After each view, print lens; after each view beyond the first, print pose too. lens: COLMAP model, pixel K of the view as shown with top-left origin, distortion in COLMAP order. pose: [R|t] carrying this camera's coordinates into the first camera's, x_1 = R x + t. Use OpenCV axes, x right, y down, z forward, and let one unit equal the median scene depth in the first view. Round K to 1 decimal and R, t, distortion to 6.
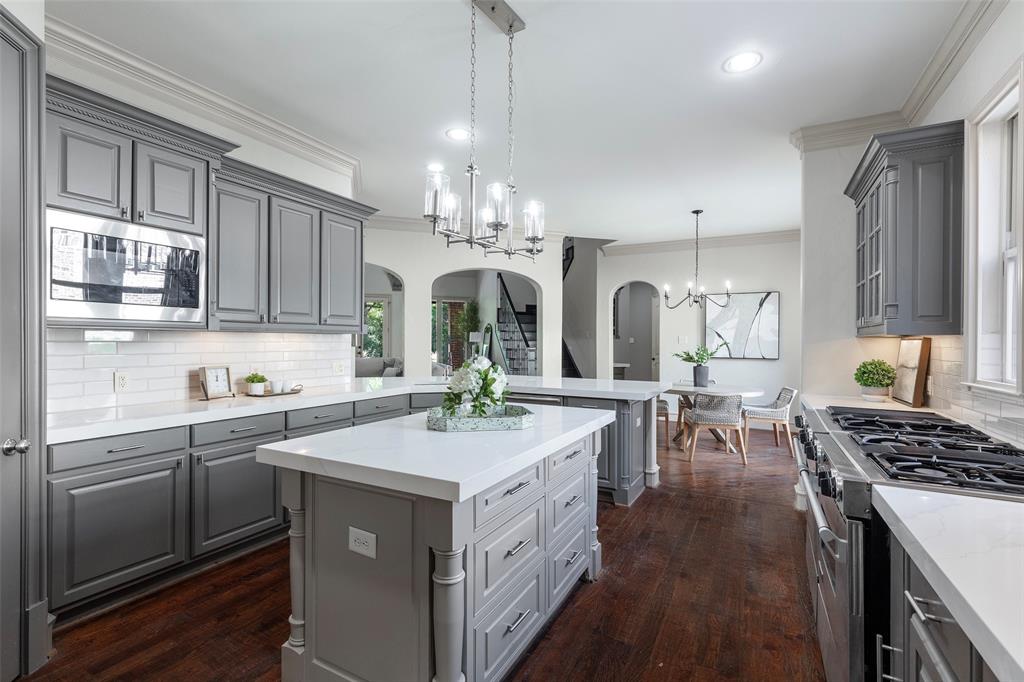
lens RADIAL K [[460.6, 0, 510.3], [0, 460.6, 339.9], [0, 0, 1]] dist [0.003672, -0.000318]
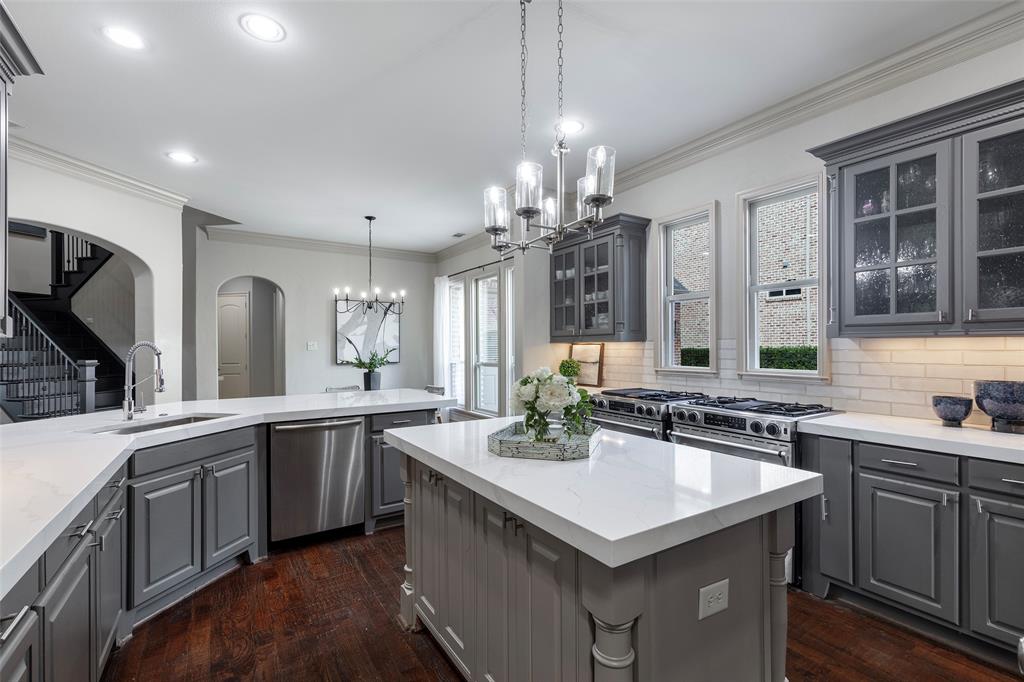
lens RADIAL K [[460.6, 0, 510.8], [0, 460.6, 344.1], [0, 0, 1]] dist [0.003672, -0.000318]
pose [[0.487094, -0.003590, 0.873342, -0.321129], [0.006844, 0.999977, 0.000294, -0.002494], [-0.873323, 0.005834, 0.487107, 0.245098]]
